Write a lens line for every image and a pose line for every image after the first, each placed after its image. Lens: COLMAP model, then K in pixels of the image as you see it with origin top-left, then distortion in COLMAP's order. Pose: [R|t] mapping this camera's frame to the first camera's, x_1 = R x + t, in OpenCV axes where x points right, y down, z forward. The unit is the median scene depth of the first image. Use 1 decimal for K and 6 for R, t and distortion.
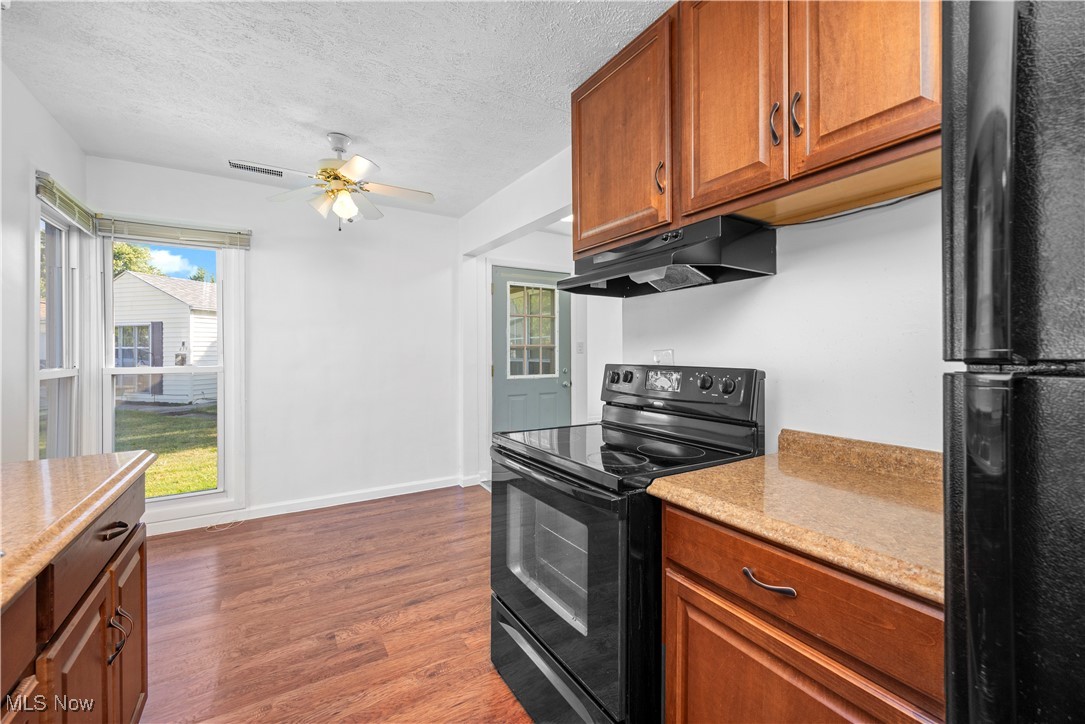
lens RADIAL K [[428.5, 0, 524.2], [0, 428.5, 352.2], [0, 0, 1]] dist [0.002287, -0.000264]
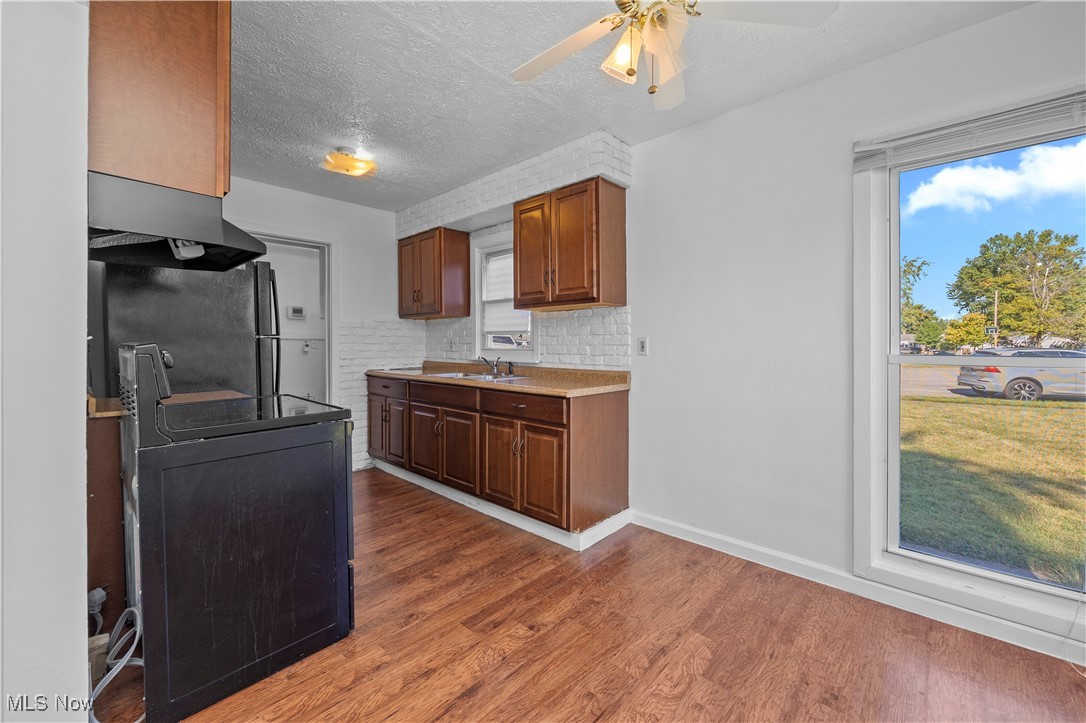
lens RADIAL K [[428.8, 0, 537.0], [0, 428.8, 353.3], [0, 0, 1]] dist [0.002287, -0.000264]
pose [[-0.958429, 0.005620, -0.285277, -0.156241], [0.000643, 0.999846, 0.017539, 0.027898], [0.285332, 0.016627, -0.958285, 1.583550]]
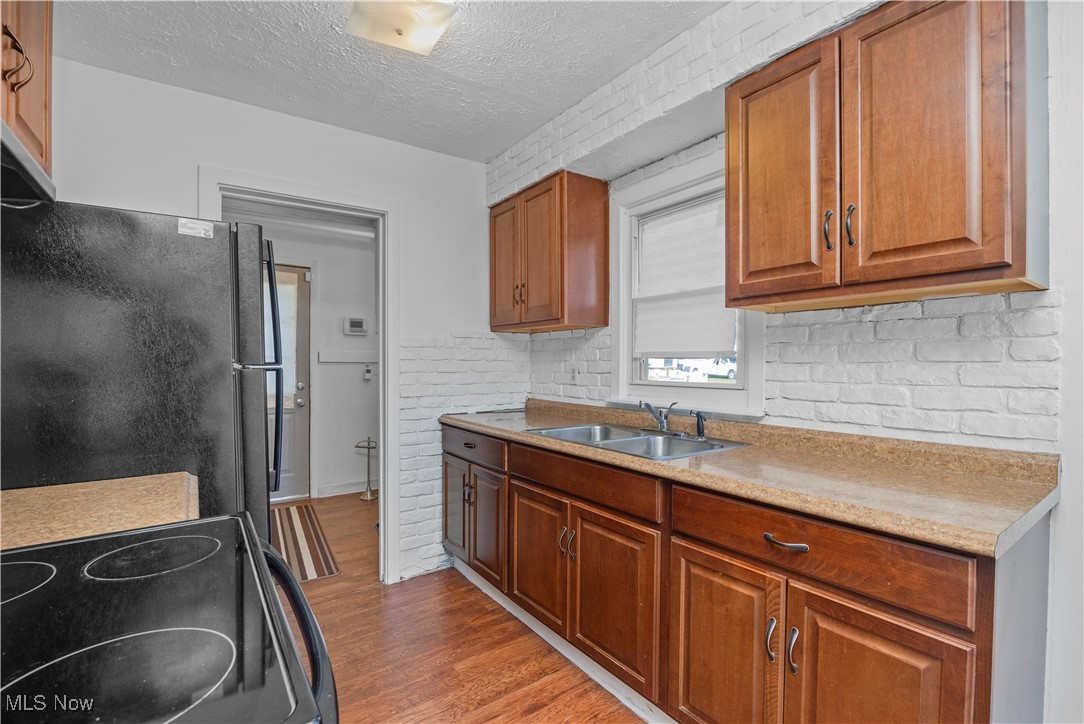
lens RADIAL K [[474.6, 0, 538.2], [0, 474.6, 375.0], [0, 0, 1]] dist [-0.020545, 0.001489]
pose [[-0.995892, 0.000952, -0.090544, -0.126957], [-0.001071, 0.999751, 0.022298, -0.001703], [0.090543, 0.022304, -0.995643, 0.932399]]
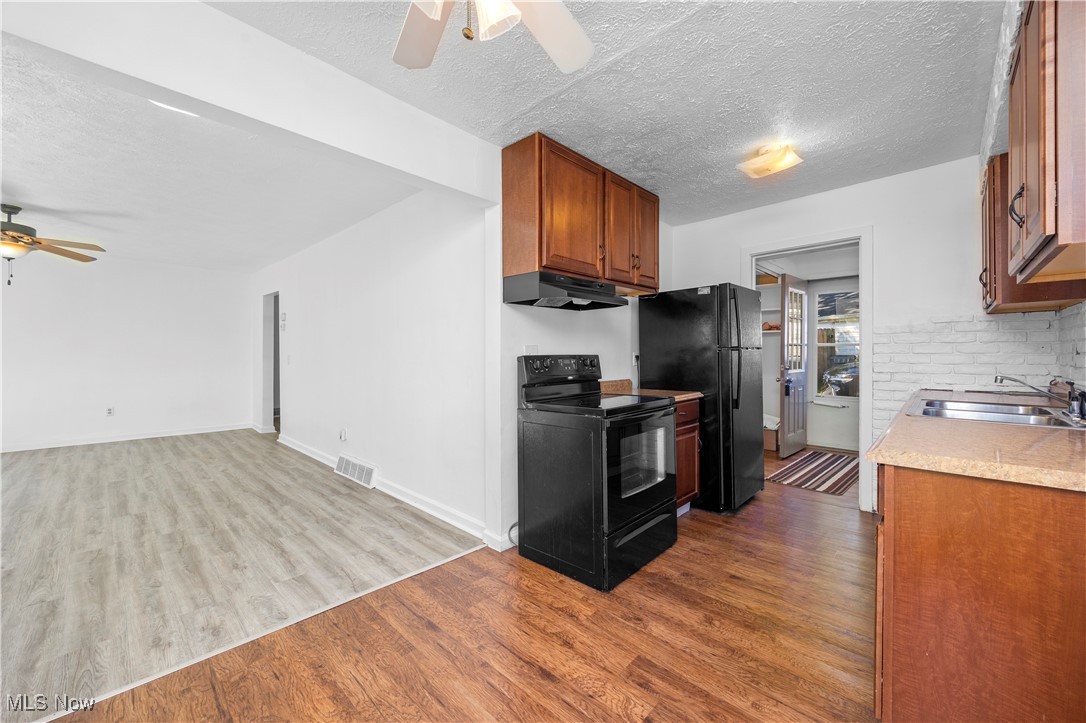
lens RADIAL K [[428.8, 0, 558.0], [0, 428.8, 359.7], [0, 0, 1]] dist [0.002287, -0.000264]
pose [[-0.296390, -0.013120, 0.954977, -0.916800], [0.000005, 0.999906, 0.013739, 0.020567], [-0.955067, 0.004077, -0.296362, 1.133068]]
